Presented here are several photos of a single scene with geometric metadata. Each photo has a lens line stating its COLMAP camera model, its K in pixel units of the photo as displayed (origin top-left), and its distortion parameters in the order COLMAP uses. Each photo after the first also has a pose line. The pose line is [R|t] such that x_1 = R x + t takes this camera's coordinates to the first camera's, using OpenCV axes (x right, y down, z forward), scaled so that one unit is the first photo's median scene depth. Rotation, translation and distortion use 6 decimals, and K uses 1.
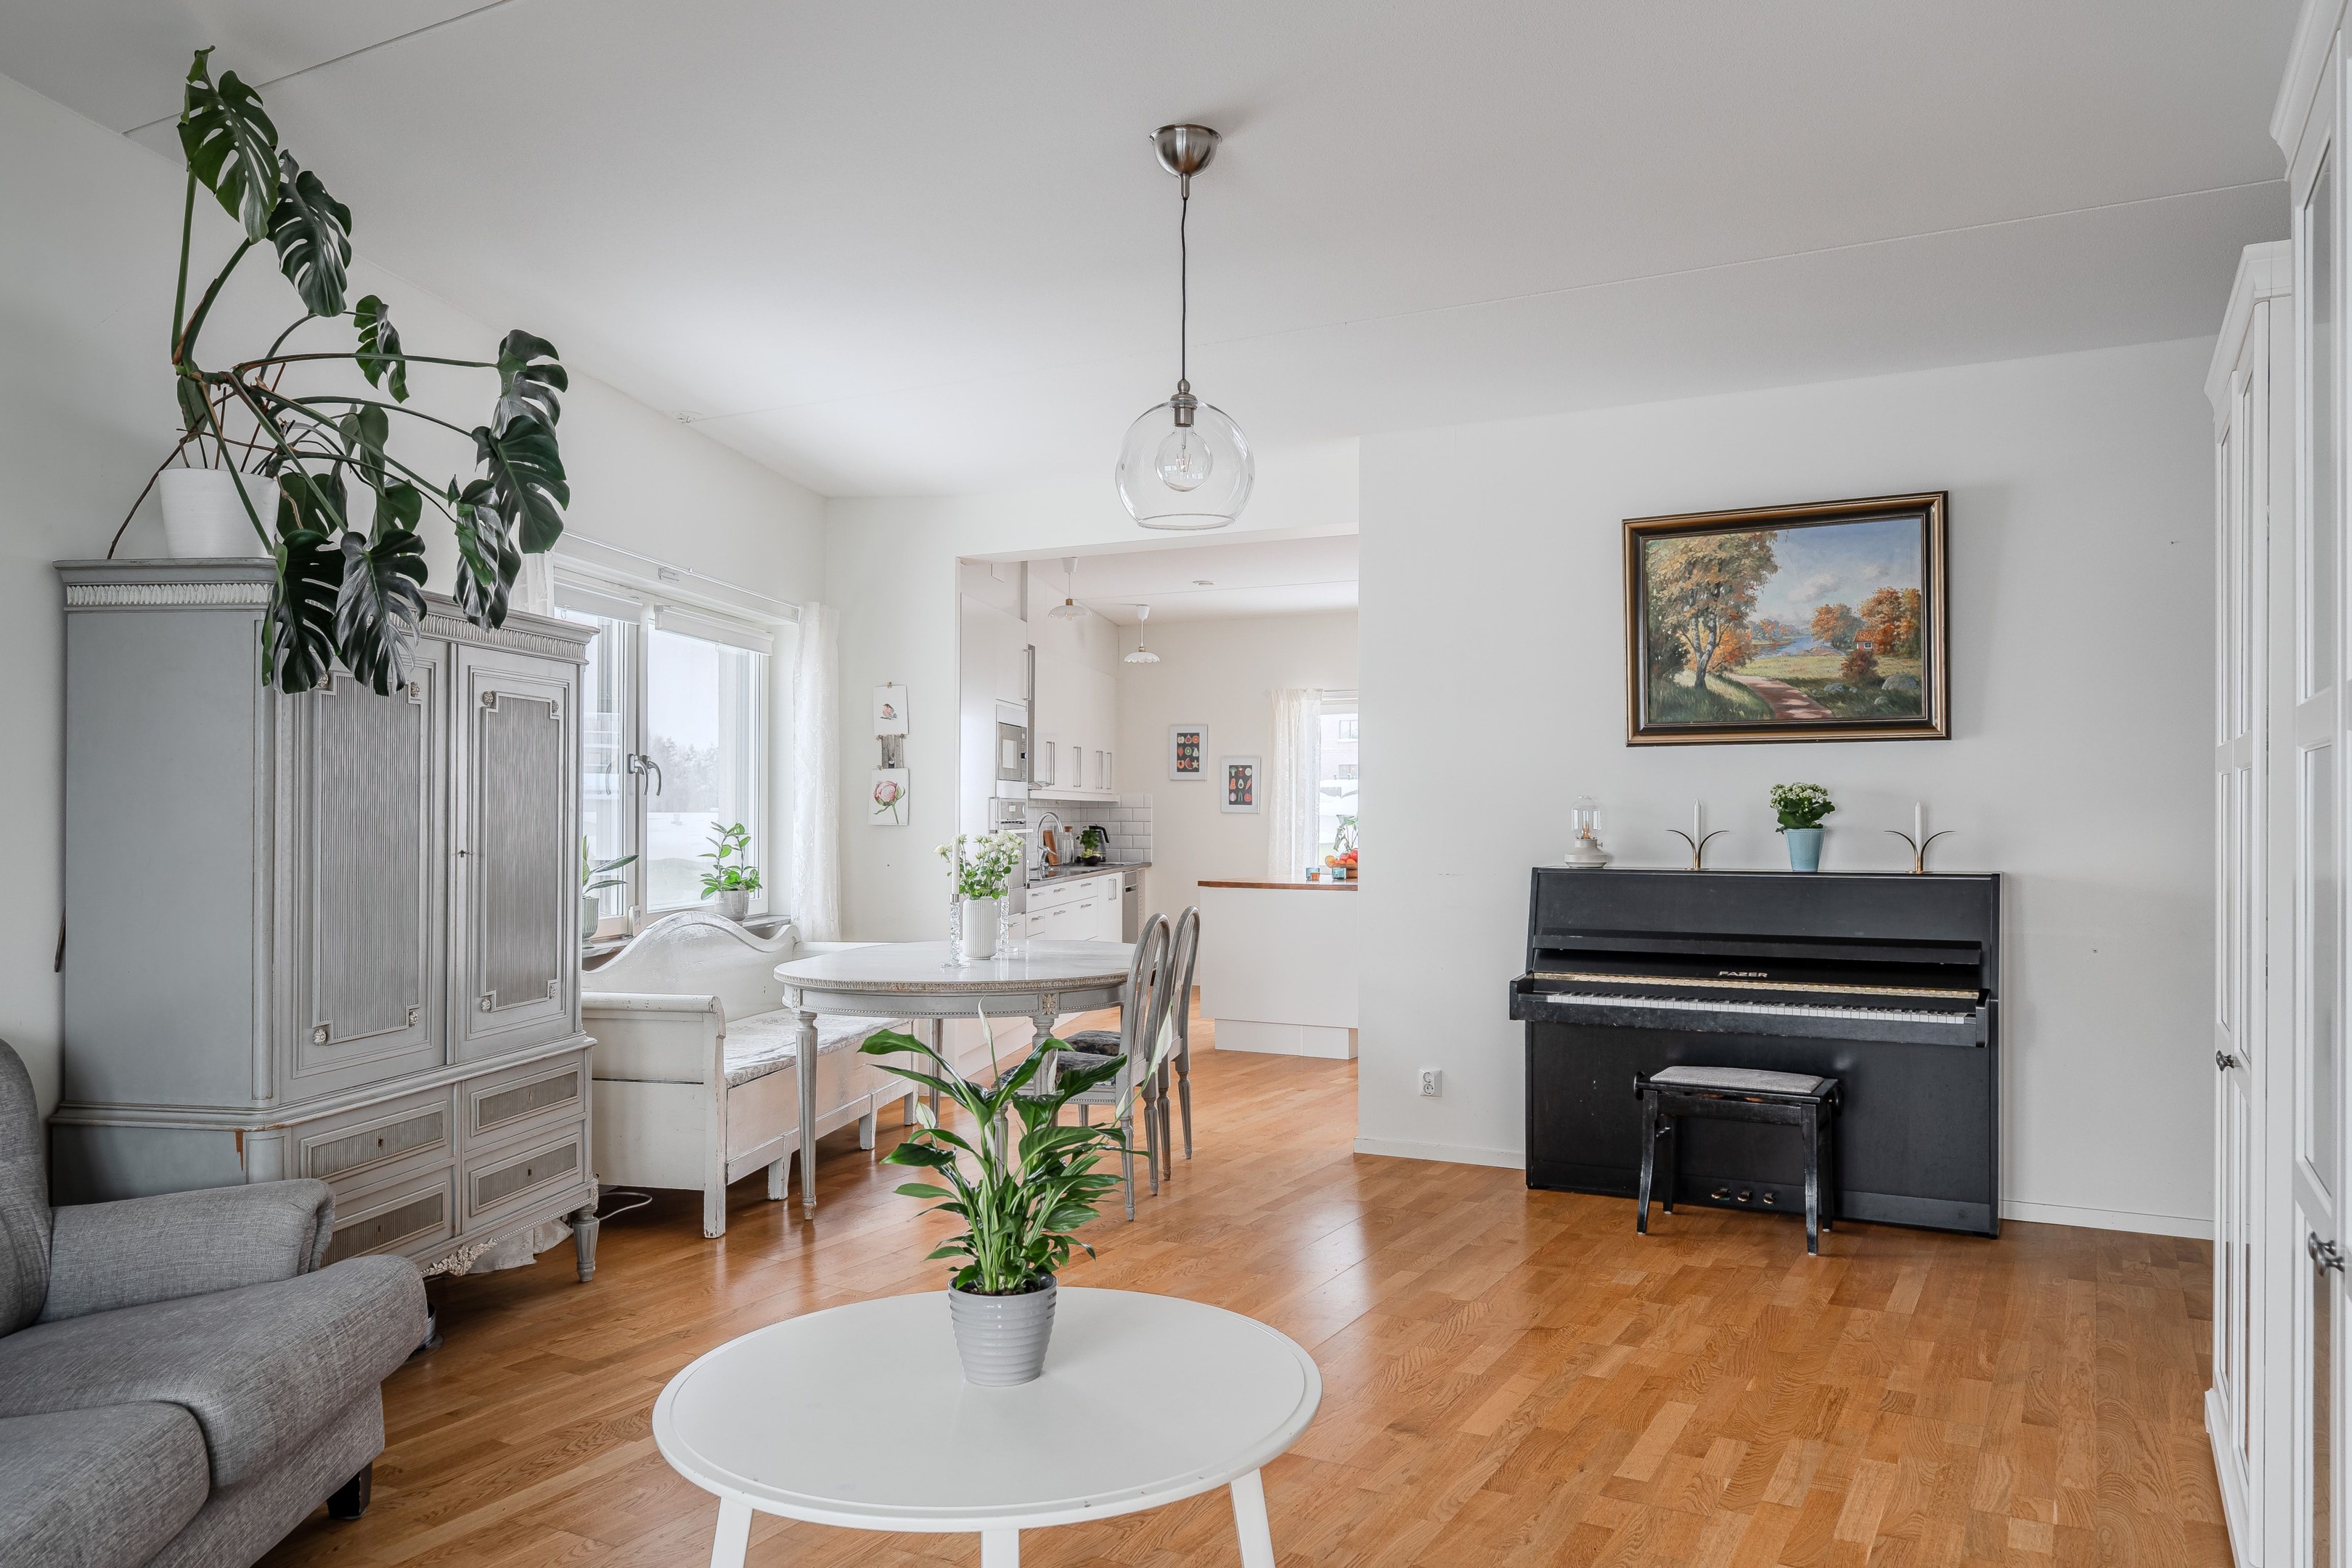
lens RADIAL K [[1657.4, 0, 1225.8], [0, 1657.4, 818.7], [0, 0, 1]] dist [-0.036505, -0.000250]
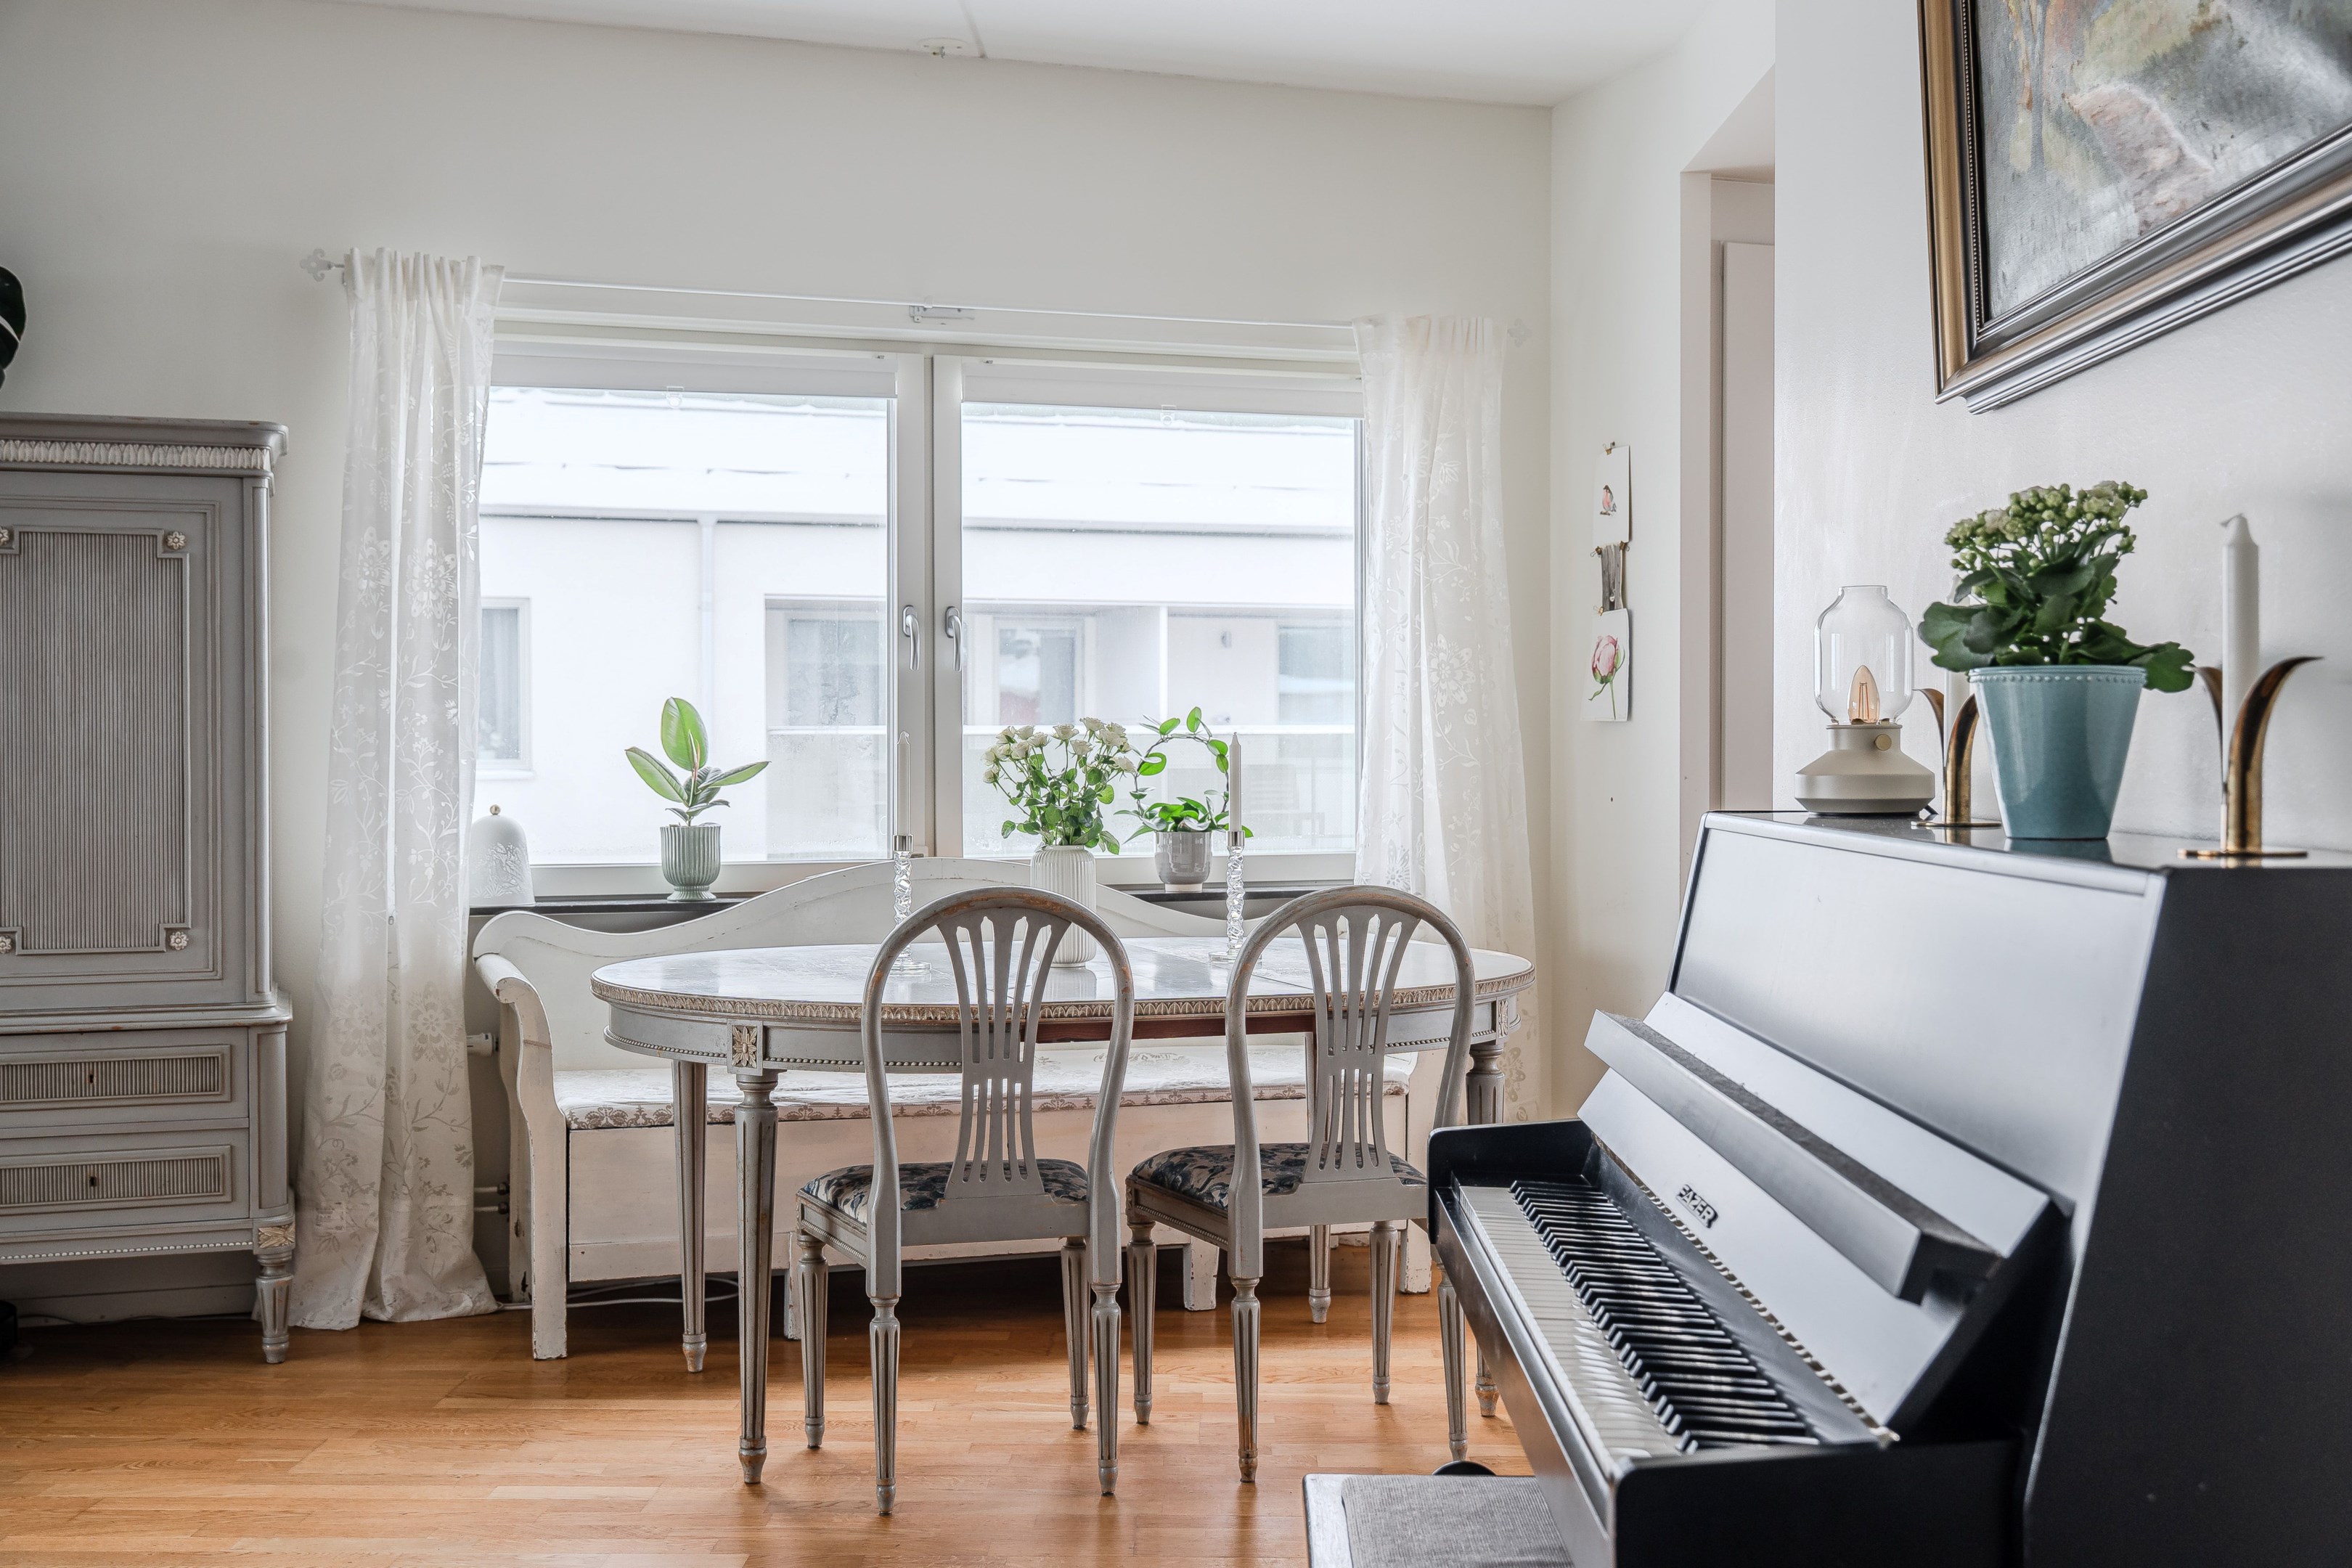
lens RADIAL K [[2613.9, 0, 1176.0], [0, 2613.9, 784.0], [0, 0, 1]] dist [0.011920, -0.000021]
pose [[0.446634, 0.008604, -0.894676, 0.609513], [0.000730, 0.999950, 0.009981, 0.019987], [0.894717, -0.005111, 0.446605, 0.676314]]
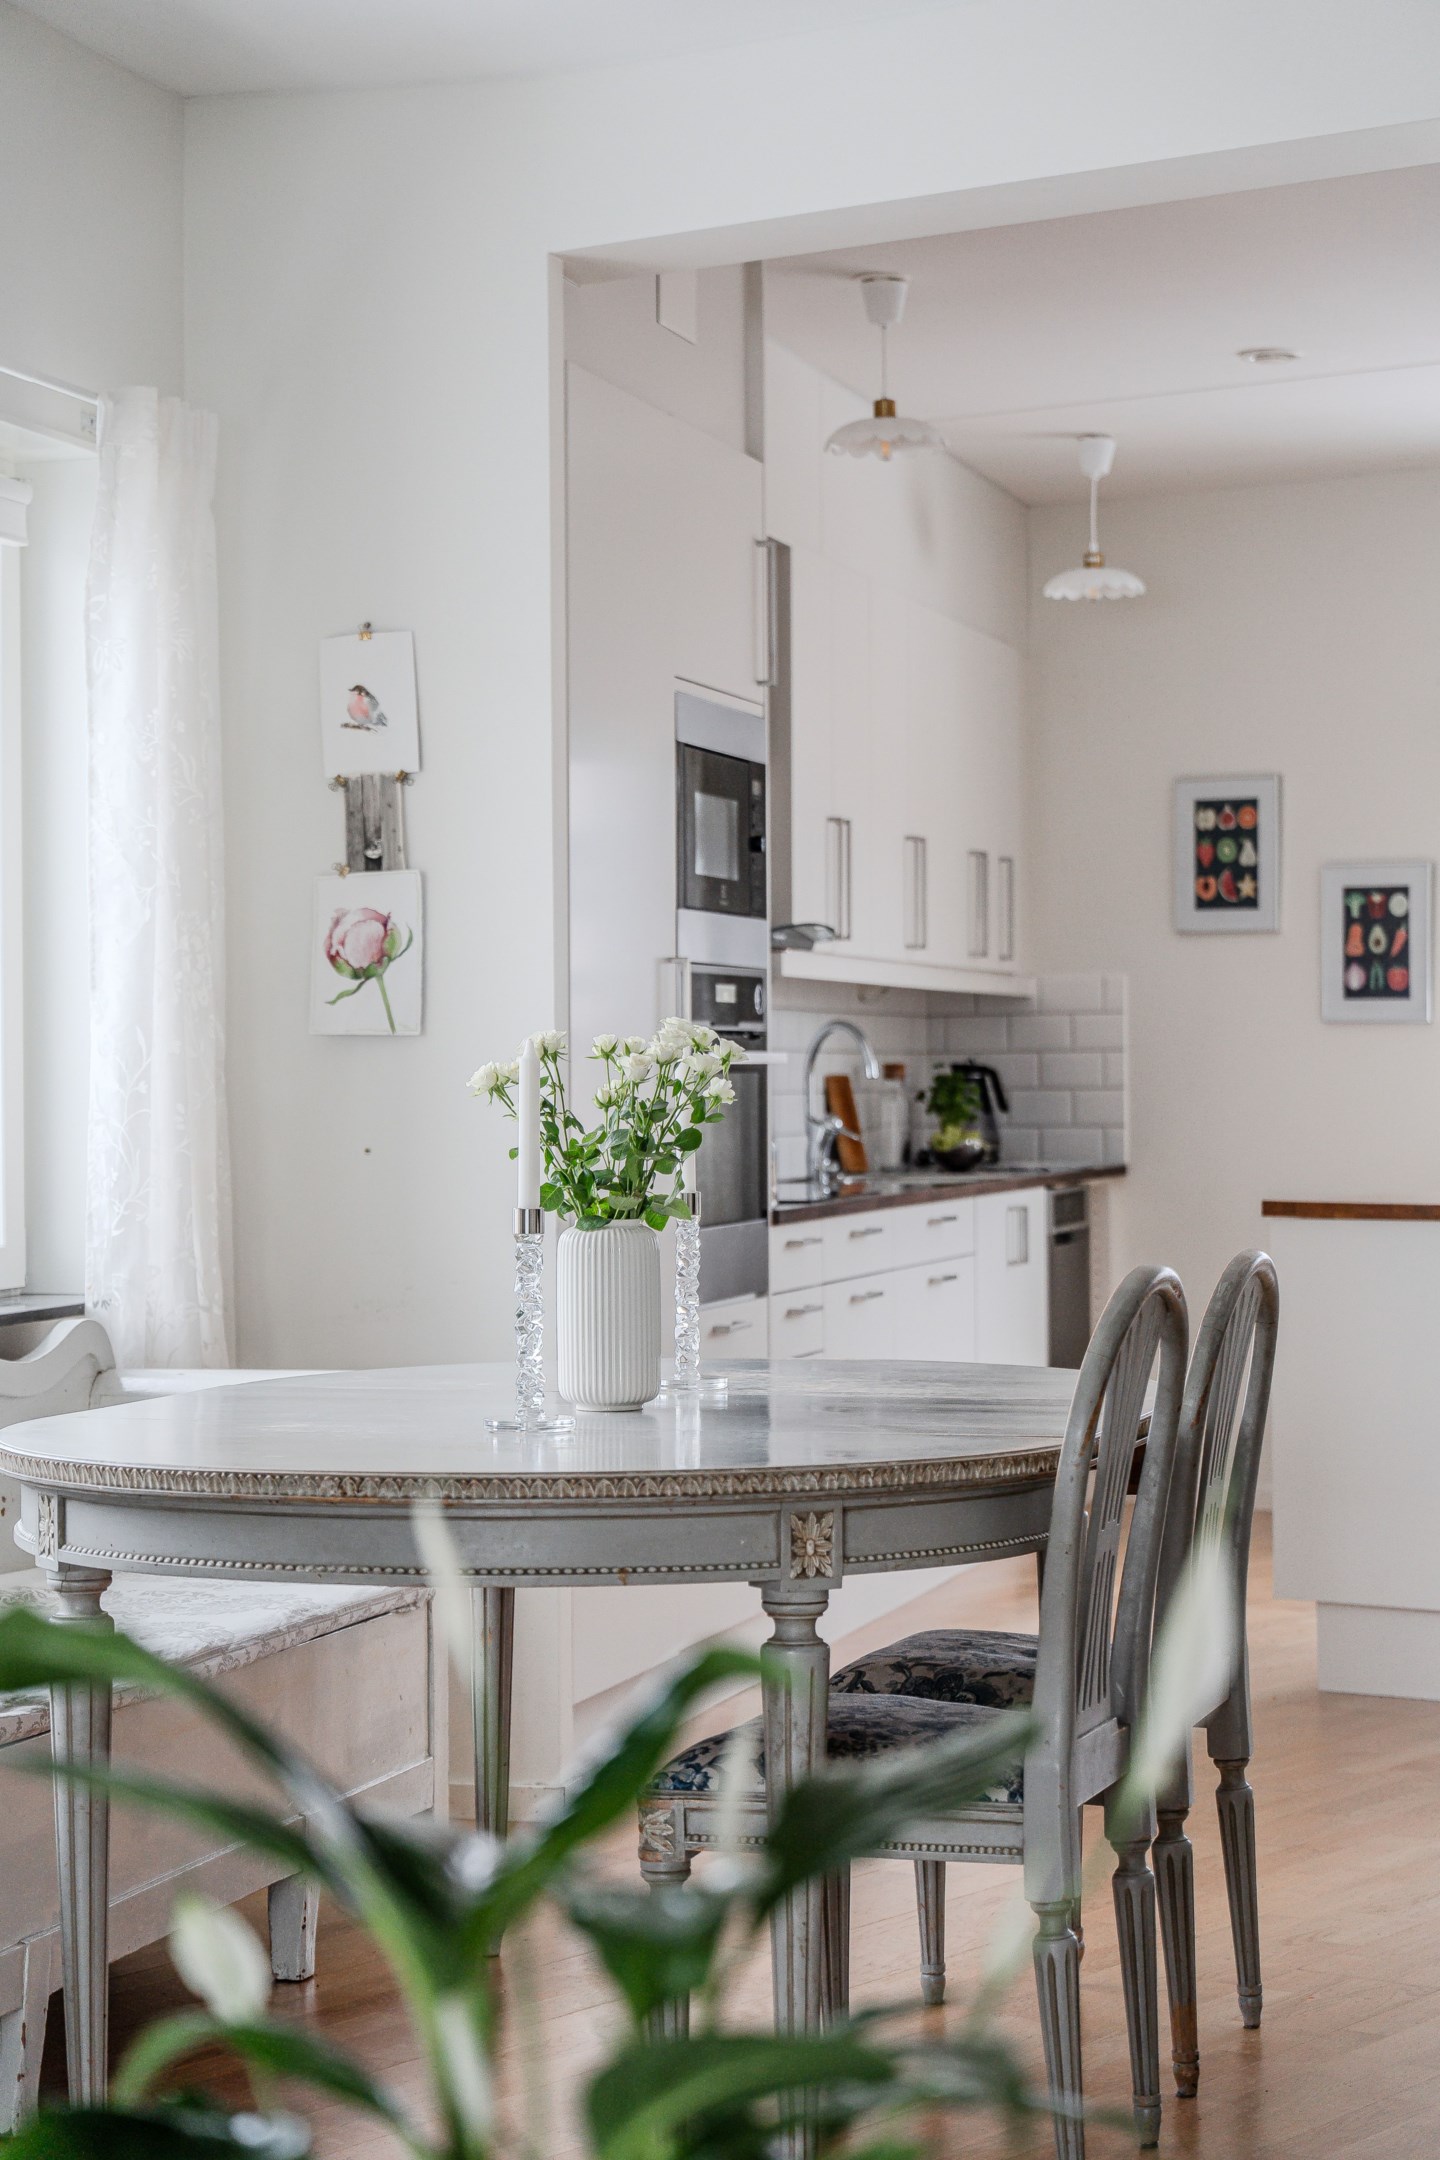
lens RADIAL K [[4265.1, 0, 720.0], [0, 4265.1, 1080.0], [0, 0, 1]] dist [0.013957, 0.110753]
pose [[0.990278, -0.009807, -0.138757, -0.008257], [0.009484, 0.999951, -0.002991, 0.021961], [0.138780, 0.001646, 0.990322, 0.162448]]
